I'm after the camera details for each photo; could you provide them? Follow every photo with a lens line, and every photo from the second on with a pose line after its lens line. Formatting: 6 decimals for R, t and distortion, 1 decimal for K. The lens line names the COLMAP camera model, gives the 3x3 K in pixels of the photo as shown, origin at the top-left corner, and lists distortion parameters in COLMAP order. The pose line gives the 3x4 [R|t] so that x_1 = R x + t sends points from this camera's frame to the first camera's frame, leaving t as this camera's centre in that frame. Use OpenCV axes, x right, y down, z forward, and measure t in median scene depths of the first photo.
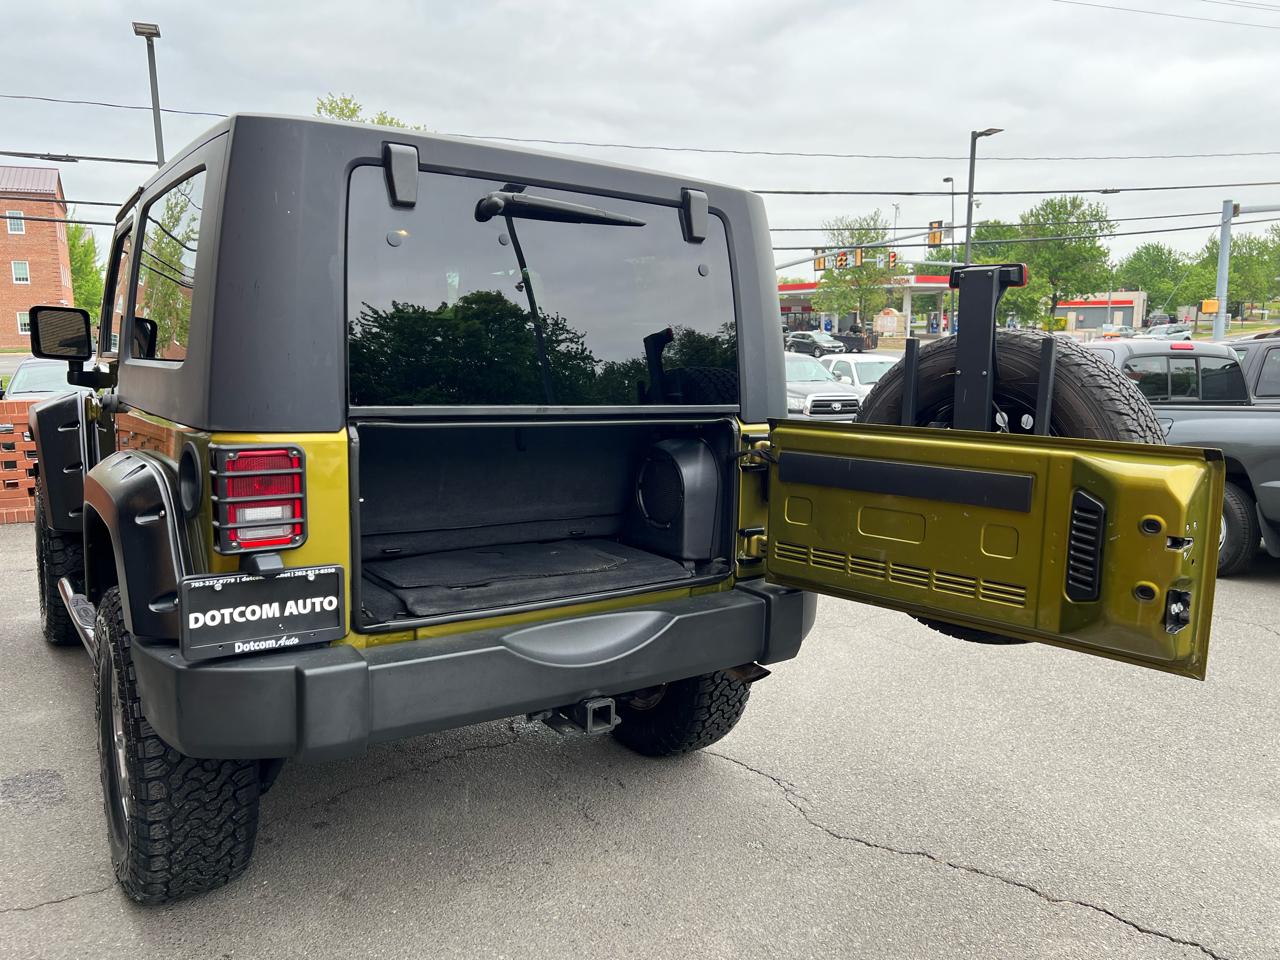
lens RADIAL K [[958.3, 0, 629.1], [0, 958.3, 477.2], [0, 0, 1]] dist [0.054182, -0.059752]
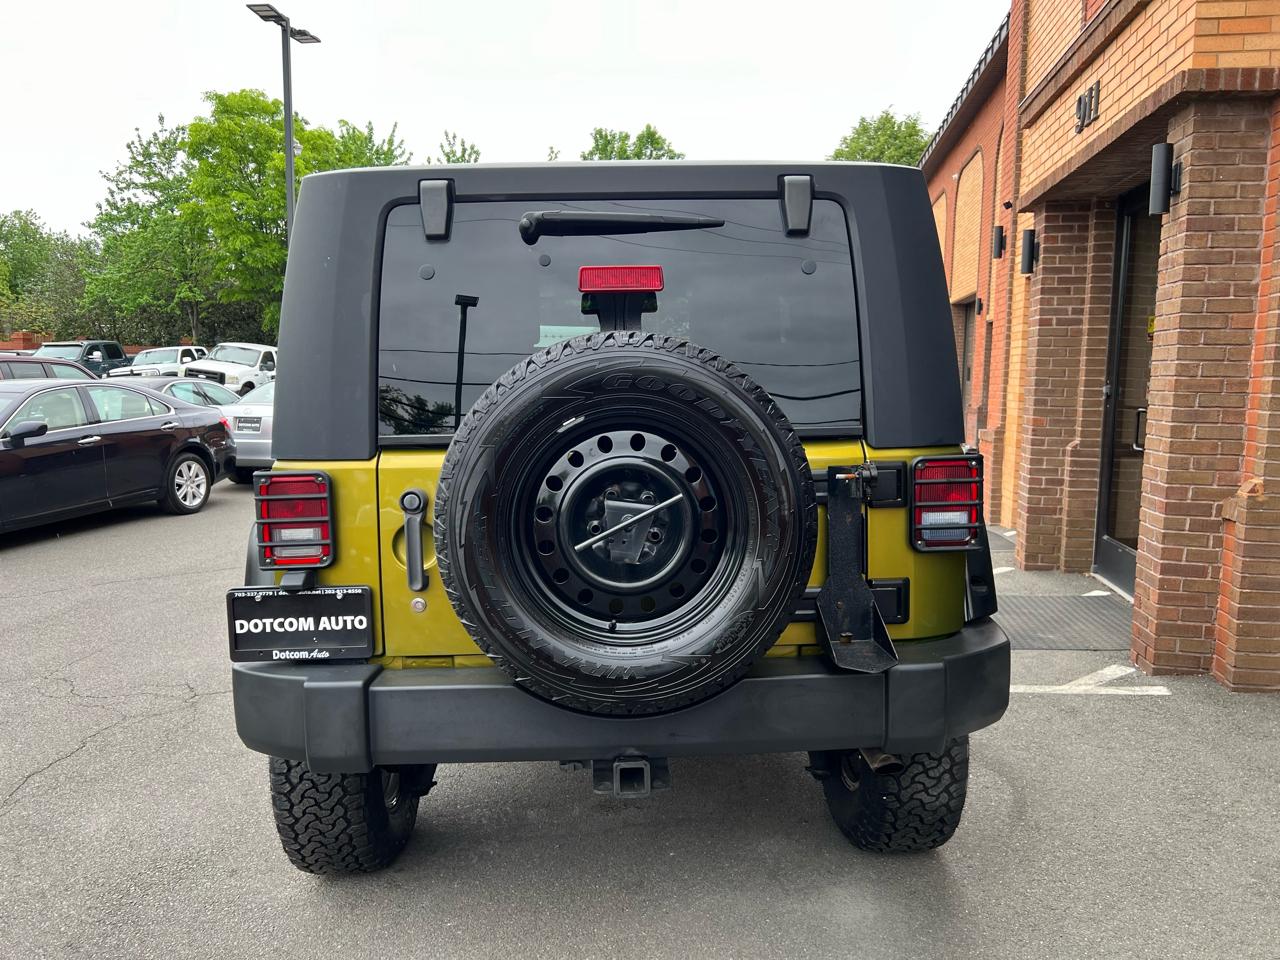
lens RADIAL K [[958.3, 0, 638.1], [0, 958.3, 484.4], [0, 0, 1]] dist [0.054182, -0.059752]
pose [[0.840050, 0.011397, -0.542389, 0.528733], [-0.026953, 0.999421, -0.020746, -0.006444], [0.541839, 0.032047, 0.839871, 0.284801]]
